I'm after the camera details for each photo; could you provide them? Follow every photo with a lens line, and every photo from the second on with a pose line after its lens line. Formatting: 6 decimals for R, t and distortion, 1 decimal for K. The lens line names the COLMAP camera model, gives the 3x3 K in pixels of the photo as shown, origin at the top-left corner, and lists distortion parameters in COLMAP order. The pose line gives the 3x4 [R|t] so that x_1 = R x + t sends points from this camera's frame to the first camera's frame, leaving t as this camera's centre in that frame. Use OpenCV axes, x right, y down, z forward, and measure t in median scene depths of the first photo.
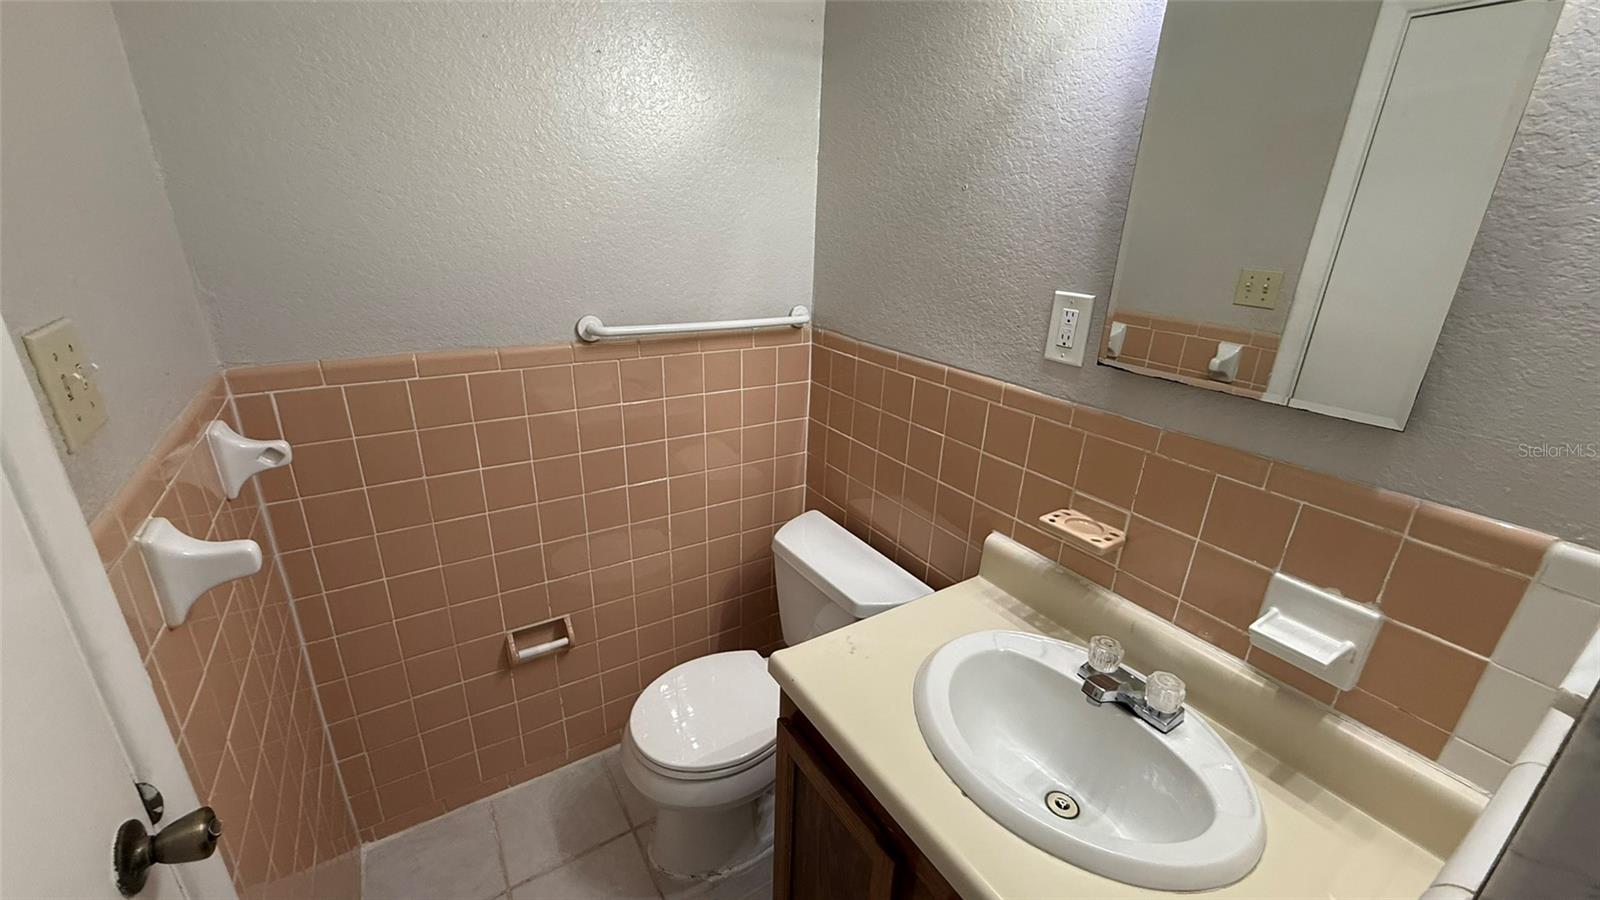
lens RADIAL K [[635.5, 0, 794.6], [0, 635.5, 449.7], [0, 0, 1]] dist [-0.001275, -0.000406]
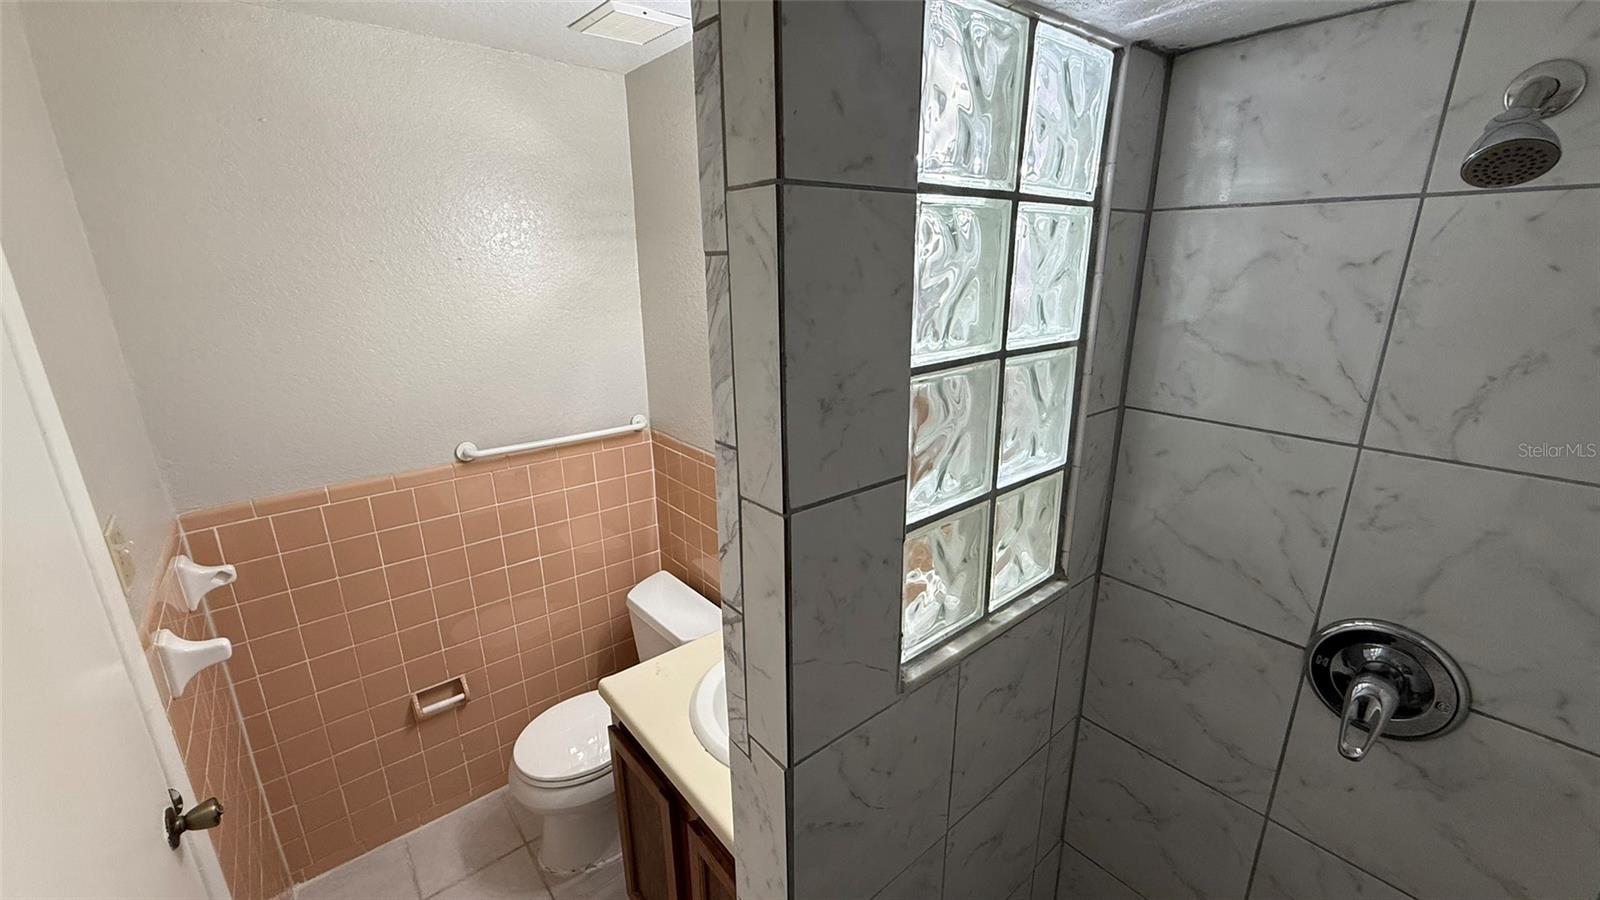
lens RADIAL K [[635.5, 0, 794.6], [0, 635.5, 449.7], [0, 0, 1]] dist [-0.001275, -0.000406]
pose [[0.991045, -0.076237, 0.109624, 0.208058], [0.083497, 0.994500, -0.063231, -0.053228], [-0.104200, 0.071818, 0.991960, -0.380160]]
